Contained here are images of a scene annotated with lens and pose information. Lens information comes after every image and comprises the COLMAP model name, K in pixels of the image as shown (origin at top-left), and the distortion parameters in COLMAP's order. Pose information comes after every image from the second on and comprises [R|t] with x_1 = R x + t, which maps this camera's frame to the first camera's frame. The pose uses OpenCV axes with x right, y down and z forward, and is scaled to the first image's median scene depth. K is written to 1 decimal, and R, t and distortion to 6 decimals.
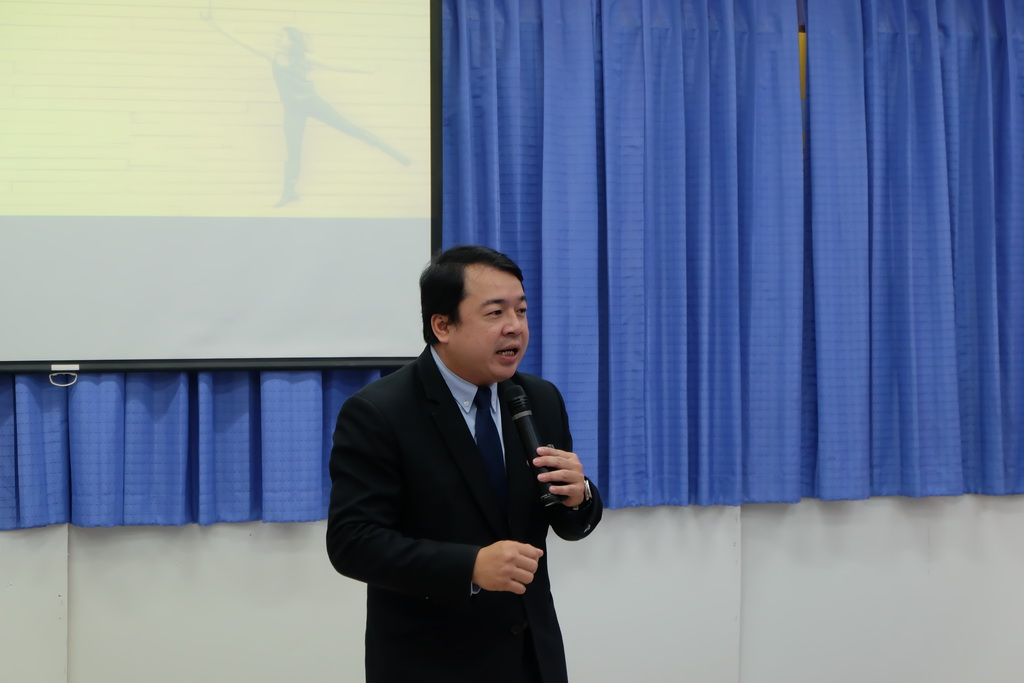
lens RADIAL K [[2189.2, 0, 525.8], [0, 2189.2, 326.8], [0, 0, 1]] dist [0.100242, -0.124623]
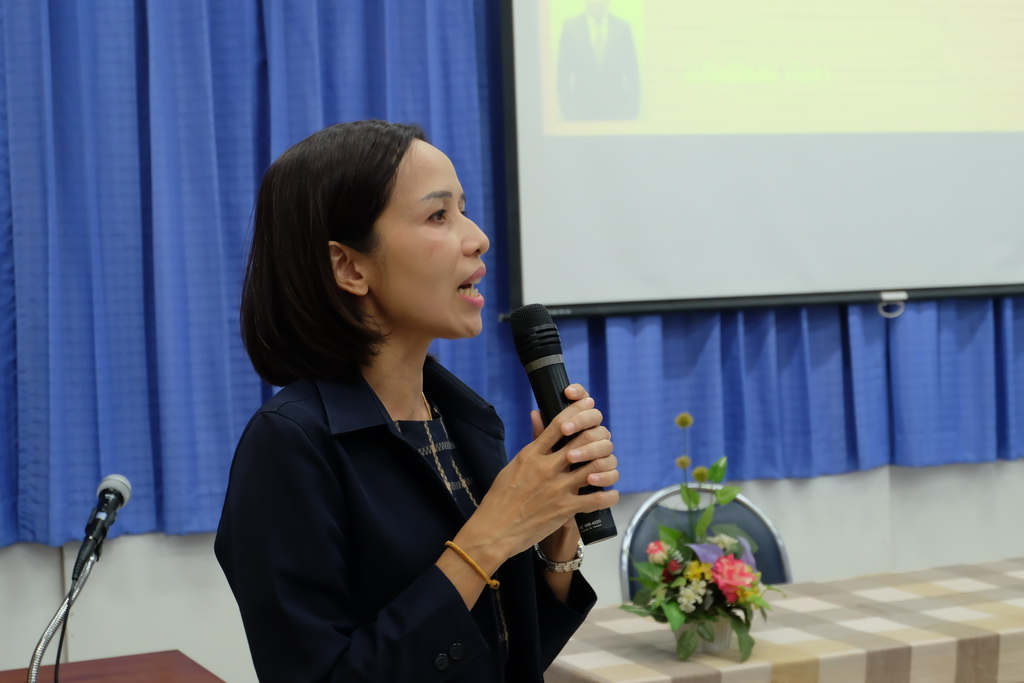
lens RADIAL K [[1970.3, 0, 518.5], [0, 1970.3, 337.8], [0, 0, 1]] dist [0.020518, 0.030017]
pose [[0.985234, -0.038786, 0.166761, -0.465840], [0.036873, 0.999214, 0.014552, 0.016735], [-0.167195, -0.008188, 0.985890, 0.191018]]
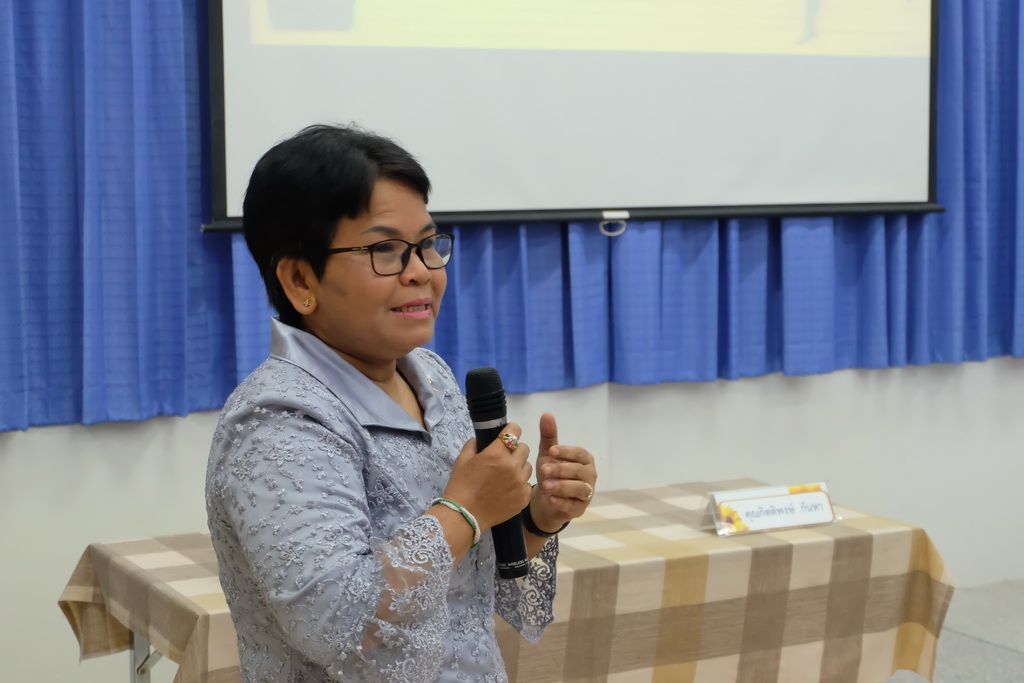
lens RADIAL K [[1970.3, 0, 518.5], [0, 1970.3, 337.8], [0, 0, 1]] dist [0.020518, 0.030017]
pose [[0.973867, -0.025618, 0.225670, -0.404849], [0.009395, 0.997312, 0.072673, 0.008692], [-0.226925, -0.068654, 0.971490, 0.182119]]
